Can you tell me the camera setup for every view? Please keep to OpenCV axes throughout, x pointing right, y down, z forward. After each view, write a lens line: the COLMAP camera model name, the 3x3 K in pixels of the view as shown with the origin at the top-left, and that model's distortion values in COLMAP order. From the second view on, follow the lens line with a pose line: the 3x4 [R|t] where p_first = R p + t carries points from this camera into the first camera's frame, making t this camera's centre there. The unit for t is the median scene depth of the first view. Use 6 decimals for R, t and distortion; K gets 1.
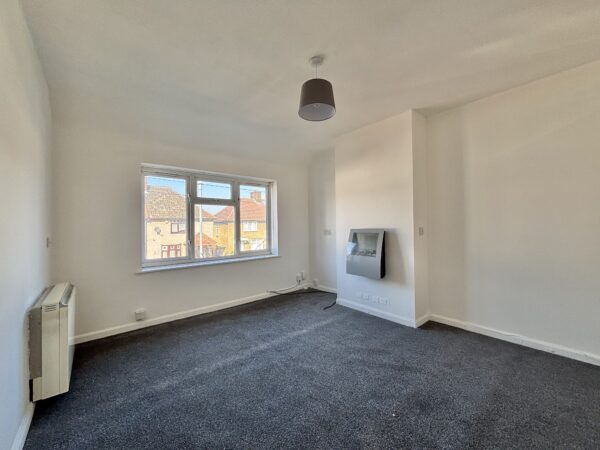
lens RADIAL K [[239.8, 0, 297.9], [0, 239.8, 219.9], [0, 0, 1]] dist [-0.002812, 0.000638]
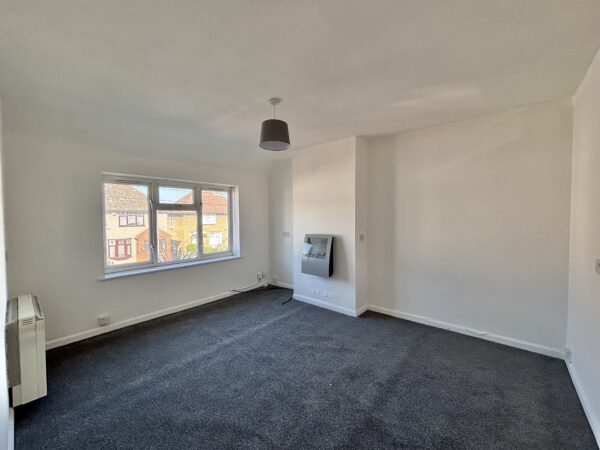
lens RADIAL K [[239.8, 0, 295.6], [0, 239.8, 219.8], [0, 0, 1]] dist [-0.002812, 0.000638]
pose [[0.988357, 0.000955, 0.152149, 0.000707], [-0.006098, 0.999425, 0.033344, -0.087572], [-0.152030, -0.033884, 0.987795, -0.153541]]
